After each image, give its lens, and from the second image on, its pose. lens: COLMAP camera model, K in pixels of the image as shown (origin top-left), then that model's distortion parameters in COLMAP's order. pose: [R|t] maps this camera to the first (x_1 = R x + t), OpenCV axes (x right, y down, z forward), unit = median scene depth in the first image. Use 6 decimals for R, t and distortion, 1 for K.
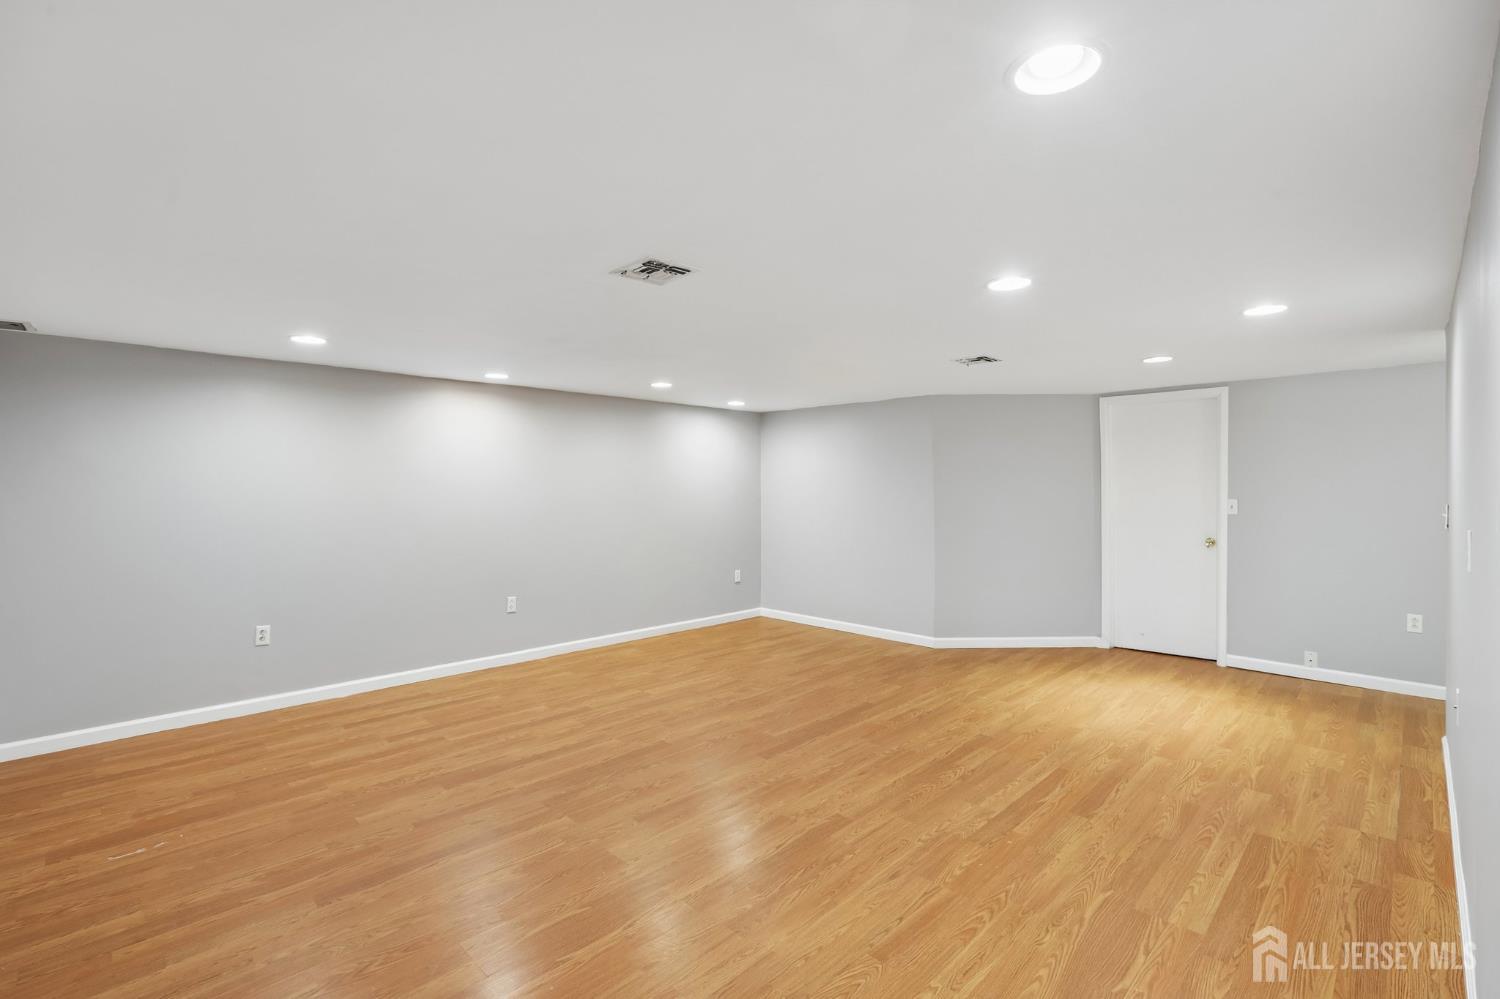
lens RADIAL K [[686.9, 0, 737.0], [0, 686.9, 492.4], [0, 0, 1]] dist [-0.028909, 0.015267]
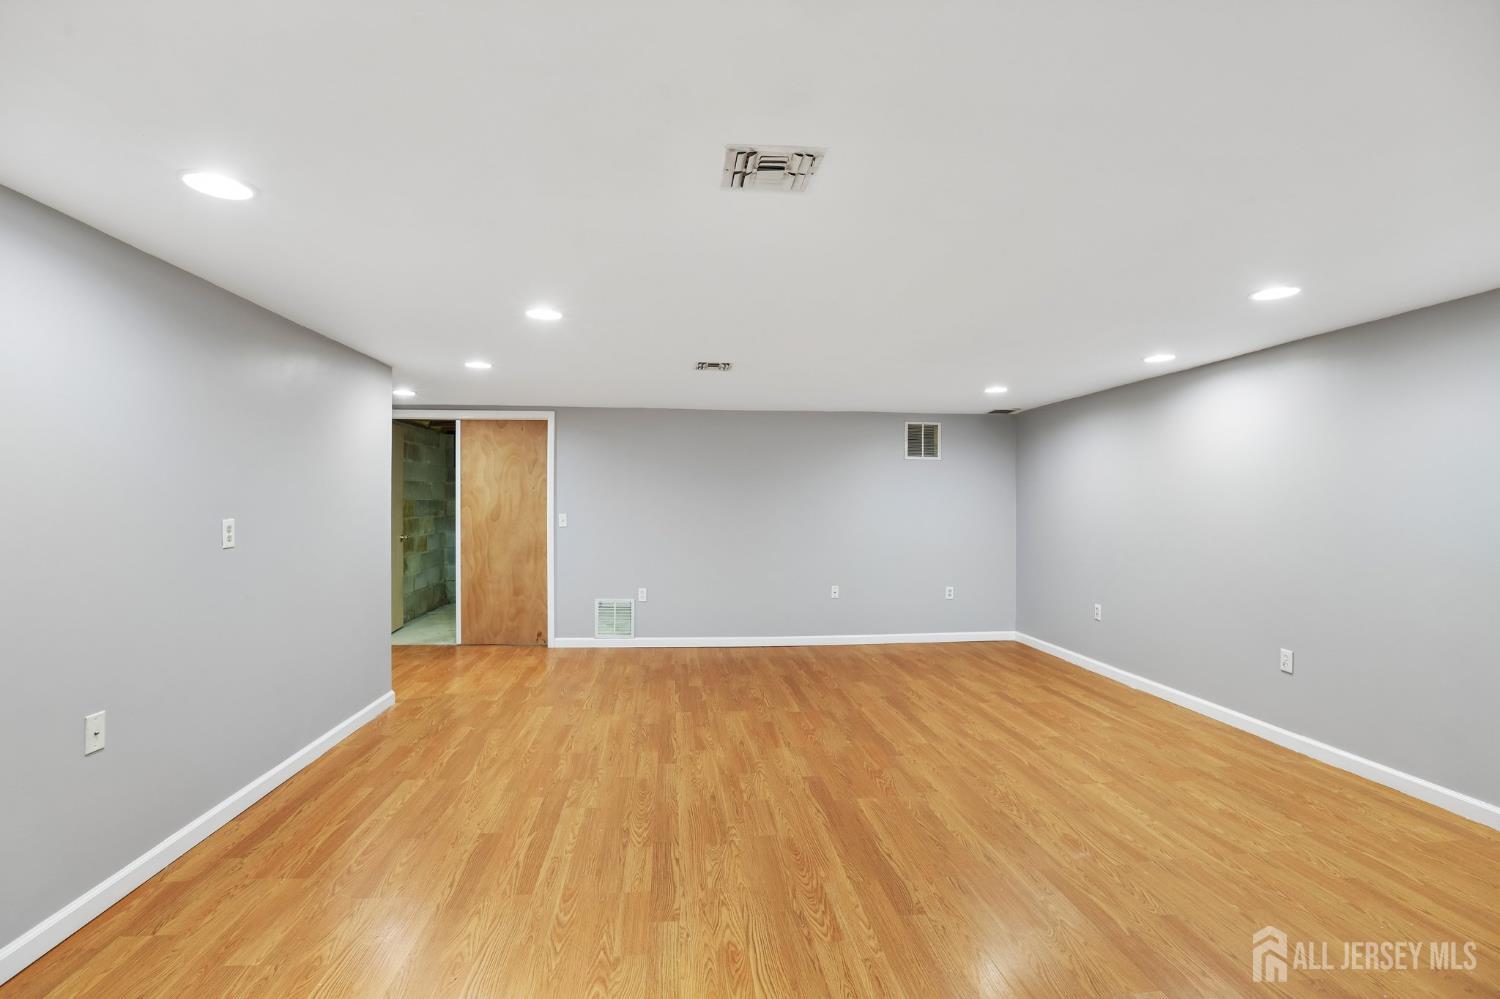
lens RADIAL K [[686.9, 0, 739.5], [0, 686.9, 504.9], [0, 0, 1]] dist [-0.028909, 0.015267]
pose [[-0.635416, 0.004581, -0.772156, 0.855461], [0.000752, 0.999986, 0.005314, 0.005036], [0.772170, 0.002796, -0.635410, 1.573888]]
